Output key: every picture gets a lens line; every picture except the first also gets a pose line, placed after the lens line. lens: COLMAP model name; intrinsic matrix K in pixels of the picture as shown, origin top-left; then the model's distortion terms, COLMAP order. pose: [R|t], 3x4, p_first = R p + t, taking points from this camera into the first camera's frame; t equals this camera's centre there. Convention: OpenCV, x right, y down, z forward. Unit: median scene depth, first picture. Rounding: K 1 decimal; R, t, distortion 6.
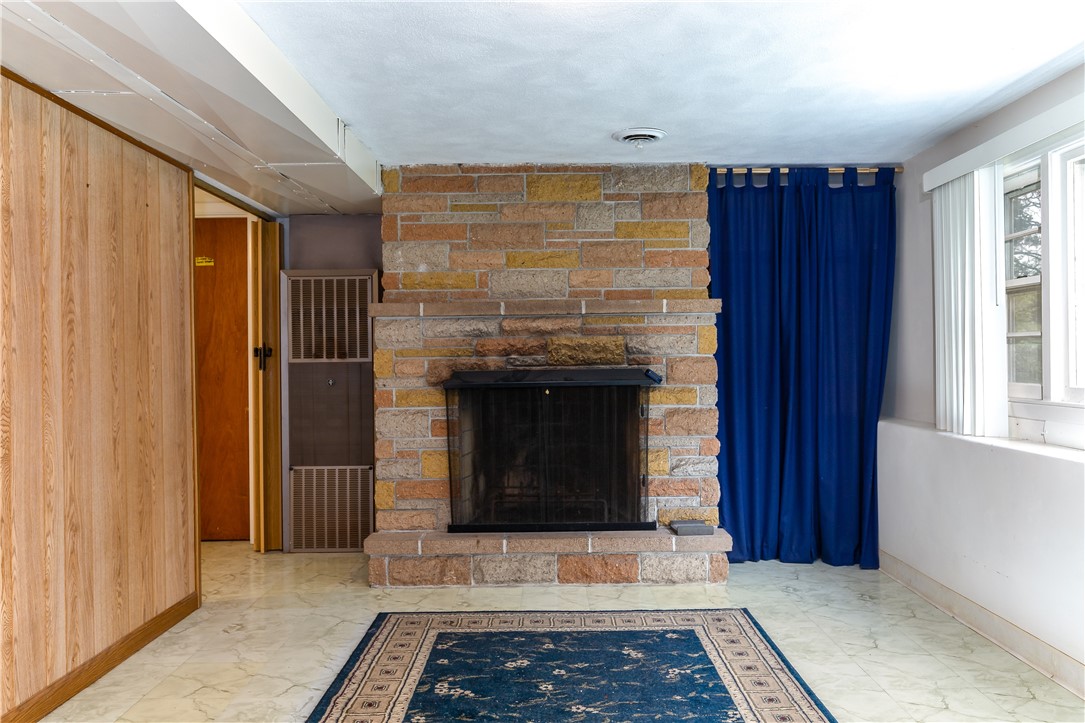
lens RADIAL K [[791.9, 0, 545.9], [0, 791.9, 356.9], [0, 0, 1]] dist [0.003208, 0.001653]
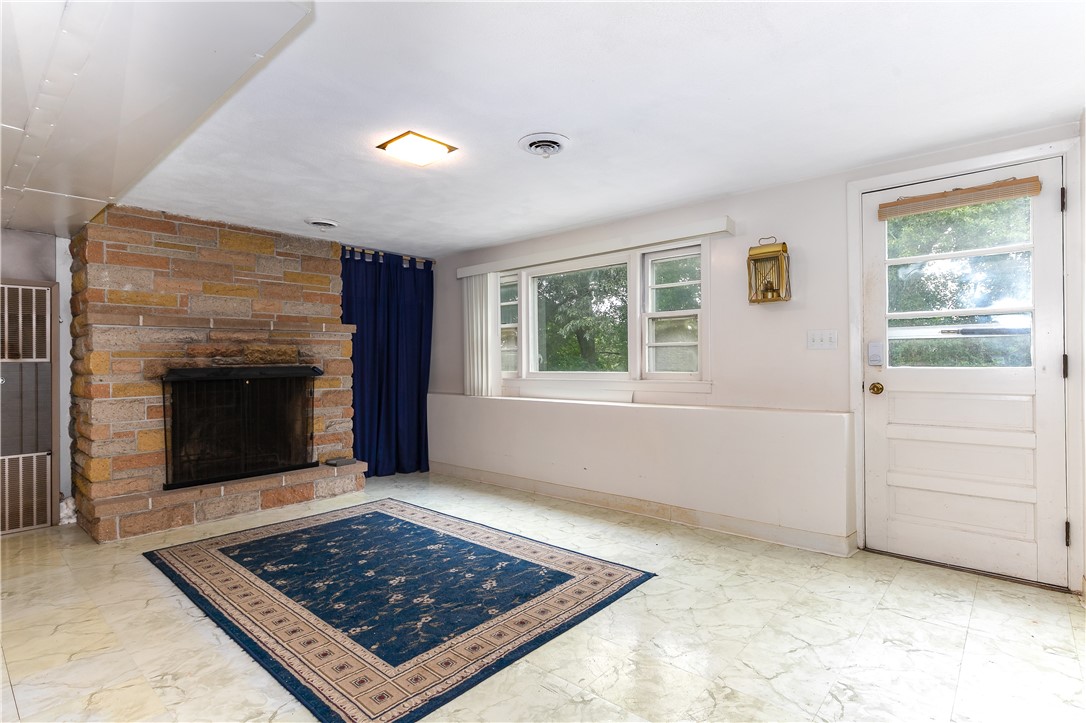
lens RADIAL K [[544.2, 0, 543.9], [0, 544.2, 358.1], [0, 0, 1]] dist [0.001817, 0.000955]
pose [[0.663819, 0.008325, 0.747847, -0.383487], [-0.000835, 0.999946, -0.010390, 0.009658], [-0.747893, 0.006272, 0.663790, -0.077708]]
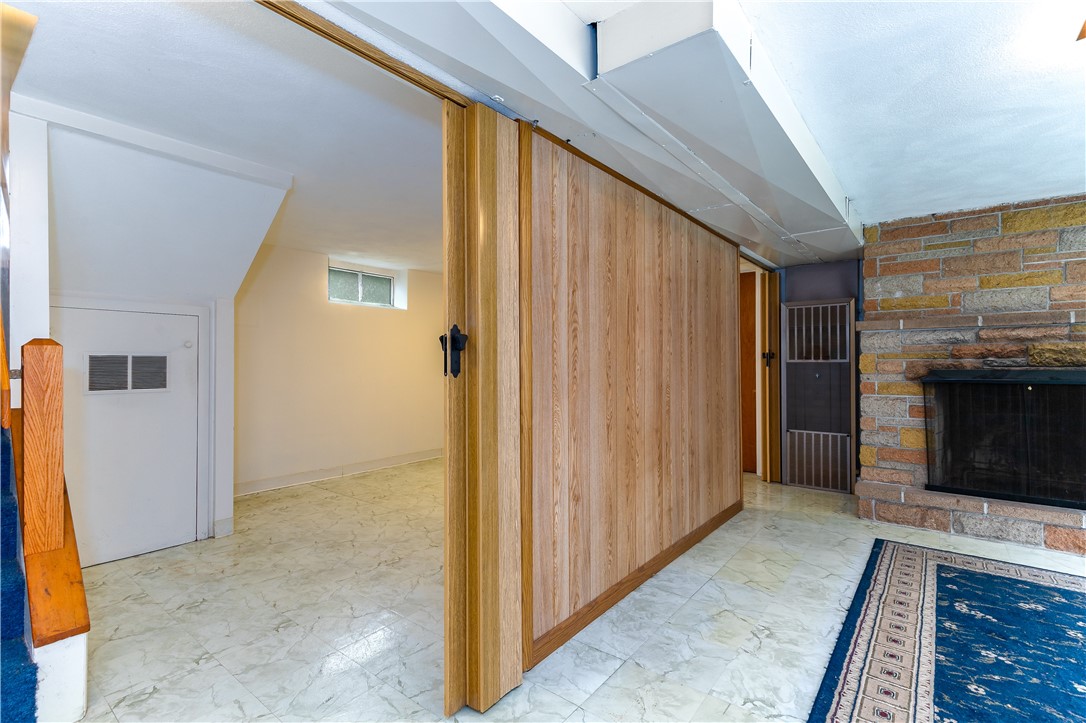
lens RADIAL K [[494.3, 0, 545.5], [0, 494.3, 357.9], [0, 0, 1]] dist [0.006184, -0.000955]
pose [[0.785716, 0.004026, -0.618574, -0.109570], [-0.005280, 0.999986, -0.000198, 0.001845], [0.618565, 0.003422, 0.785726, -0.059410]]
